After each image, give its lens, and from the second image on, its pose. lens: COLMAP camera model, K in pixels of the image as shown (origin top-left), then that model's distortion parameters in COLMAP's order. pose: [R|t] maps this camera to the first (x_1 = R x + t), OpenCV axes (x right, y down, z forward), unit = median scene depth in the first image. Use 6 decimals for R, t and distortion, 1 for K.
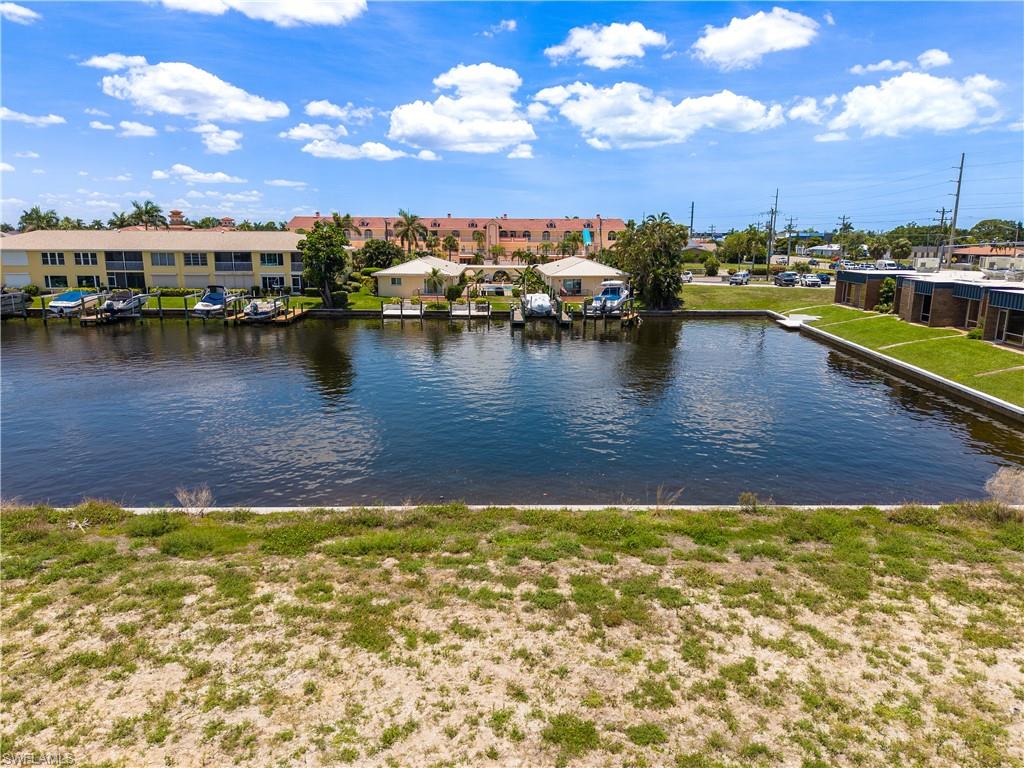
lens RADIAL K [[701.7, 0, 508.6], [0, 701.7, 385.3], [0, 0, 1]] dist [0.005458, -0.002066]
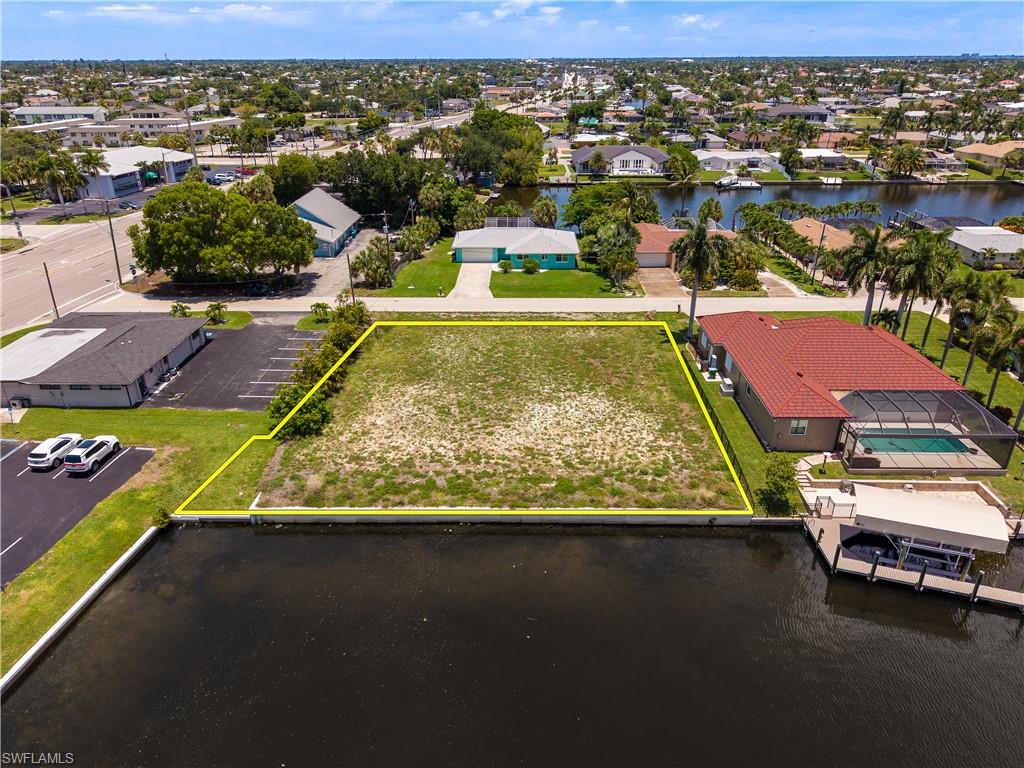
lens RADIAL K [[701.2, 0, 511.7], [0, 701.2, 397.0], [0, 0, 1]] dist [0.074221, -0.120646]
pose [[-0.999337, -0.016278, 0.032581, -0.184065], [0.007163, 0.789247, 0.614035, -2.180296], [-0.035709, 0.613861, -0.788606, 3.518094]]
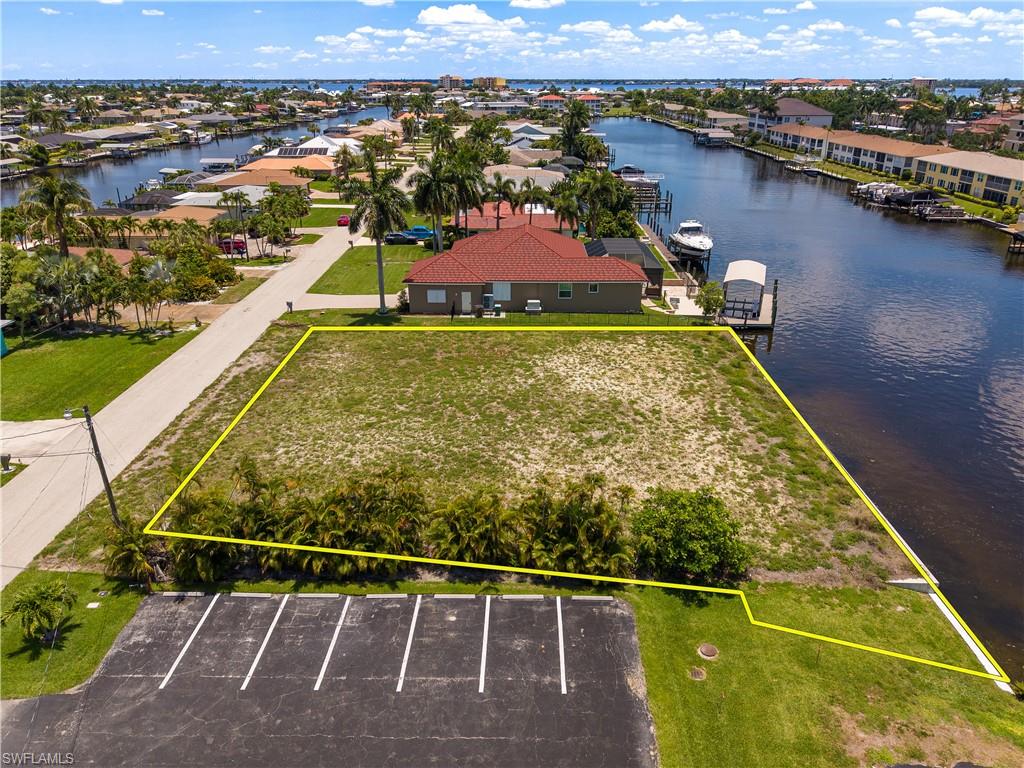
lens RADIAL K [[707.2, 0, 509.1], [0, 707.2, 384.2], [0, 0, 1]] dist [0.053944, -0.087747]
pose [[-0.037965, 0.390837, -0.919677, 2.881943], [-0.210228, 0.896619, 0.389716, -0.862329], [0.976915, 0.208138, 0.048125, -0.161340]]
